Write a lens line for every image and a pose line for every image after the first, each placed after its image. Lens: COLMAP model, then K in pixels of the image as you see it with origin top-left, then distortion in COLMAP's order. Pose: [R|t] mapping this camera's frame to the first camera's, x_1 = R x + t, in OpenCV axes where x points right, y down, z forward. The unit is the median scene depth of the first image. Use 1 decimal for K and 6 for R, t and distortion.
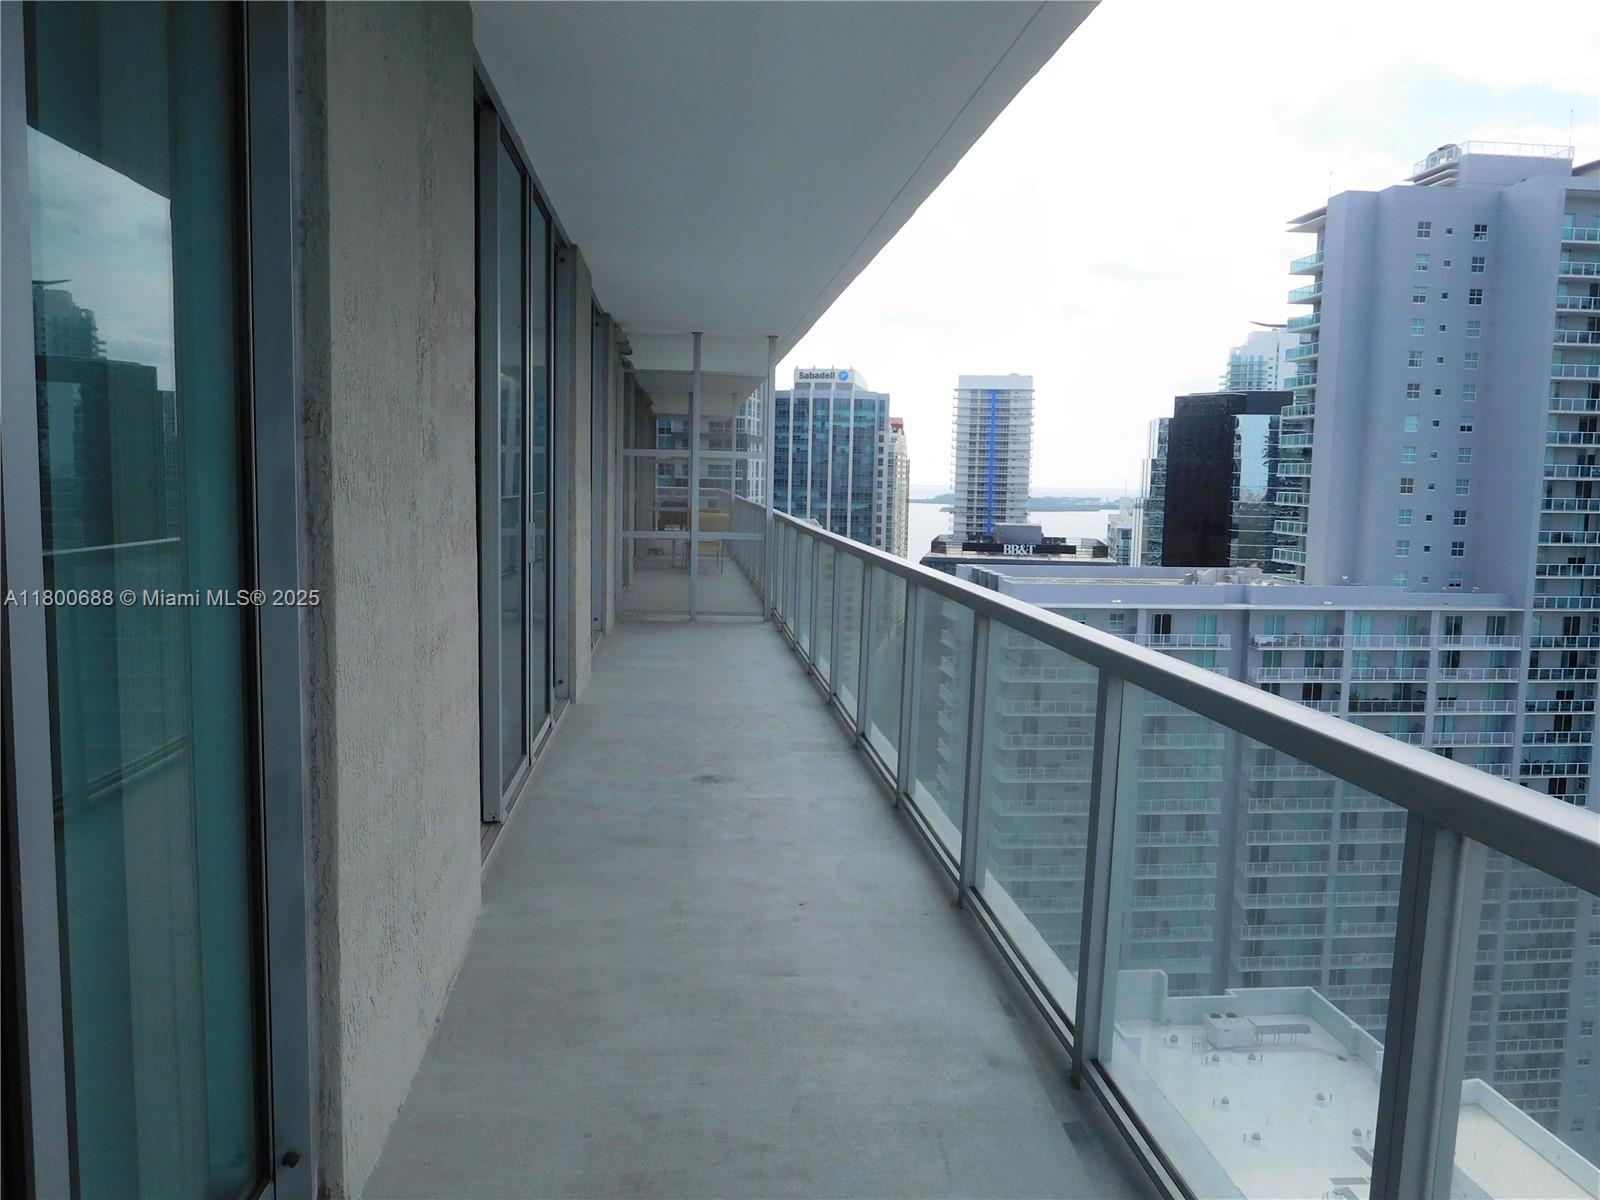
lens RADIAL K [[1205.0, 0, 796.6], [0, 1205.0, 602.8], [0, 0, 1]] dist [-0.016217, -0.004555]
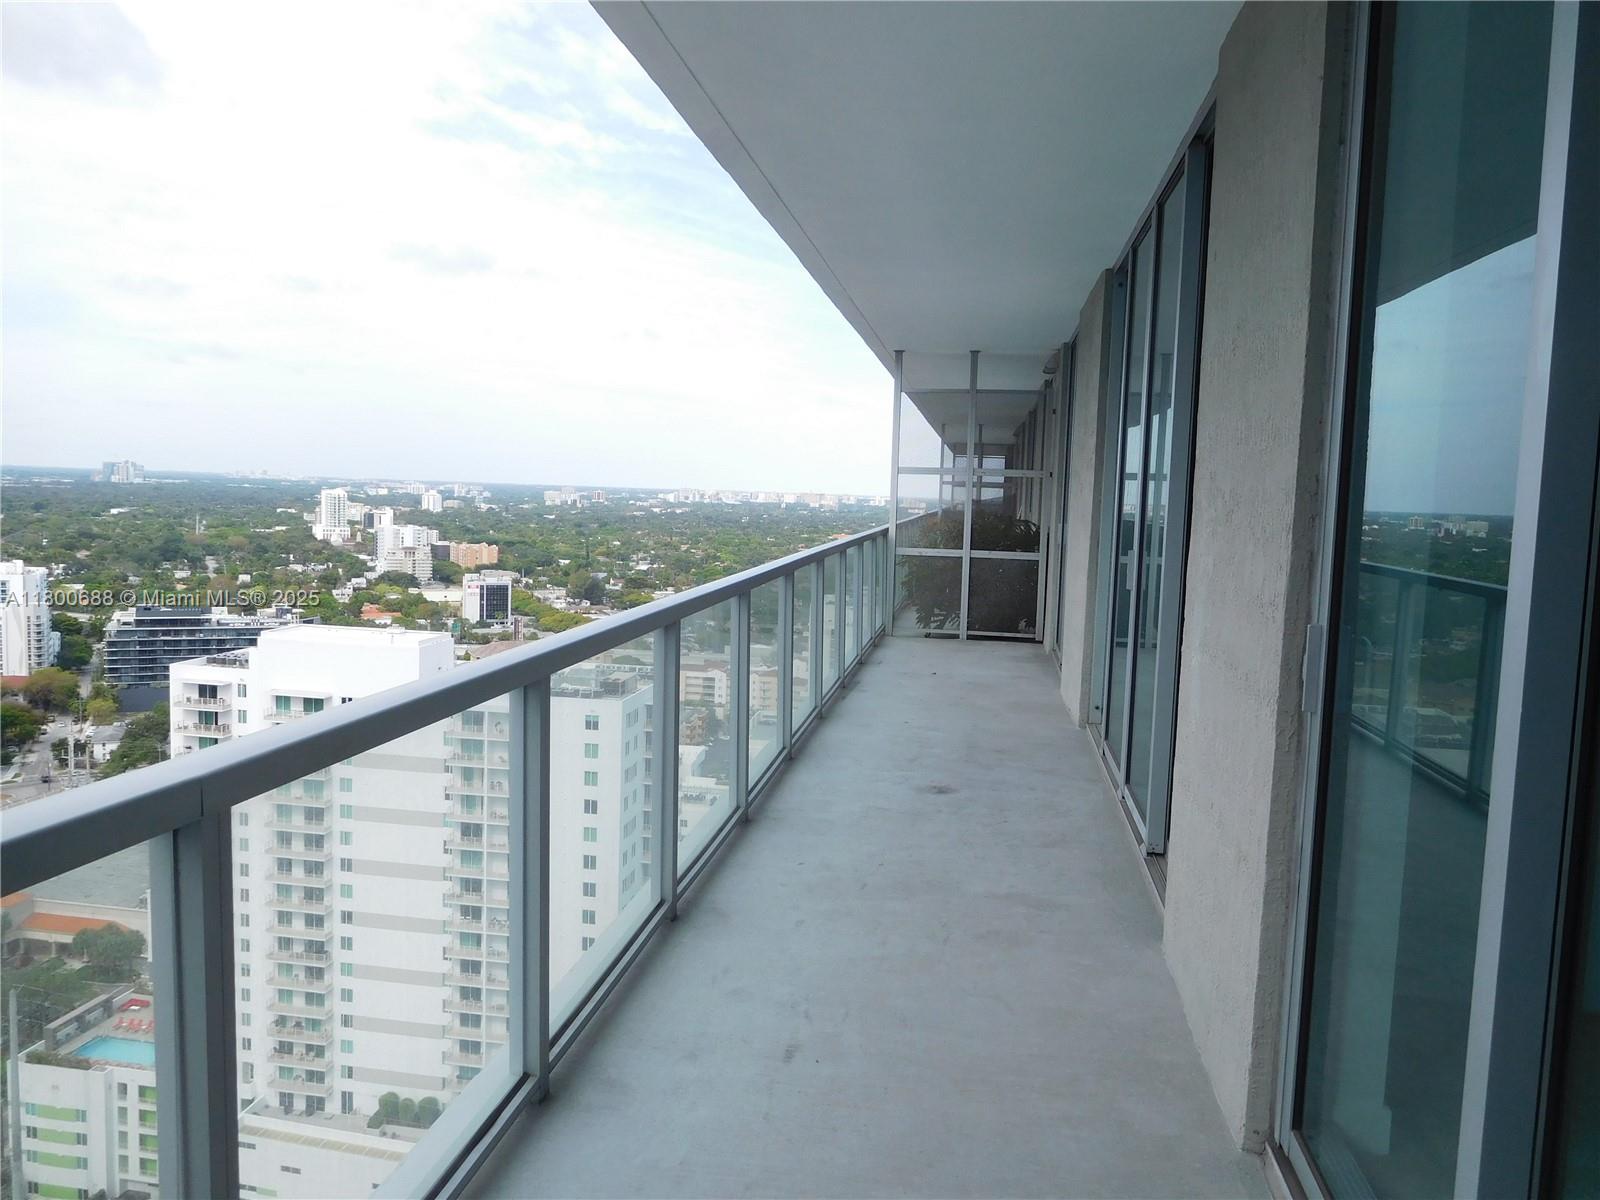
lens RADIAL K [[1205.0, 0, 798.9], [0, 1205.0, 599.9], [0, 0, 1]] dist [-0.016217, -0.004555]
pose [[-0.968727, -0.063581, 0.239843, -0.188467], [-0.016056, 0.980649, 0.195114, -0.209700], [-0.247608, 0.185161, -0.951003, 1.947649]]
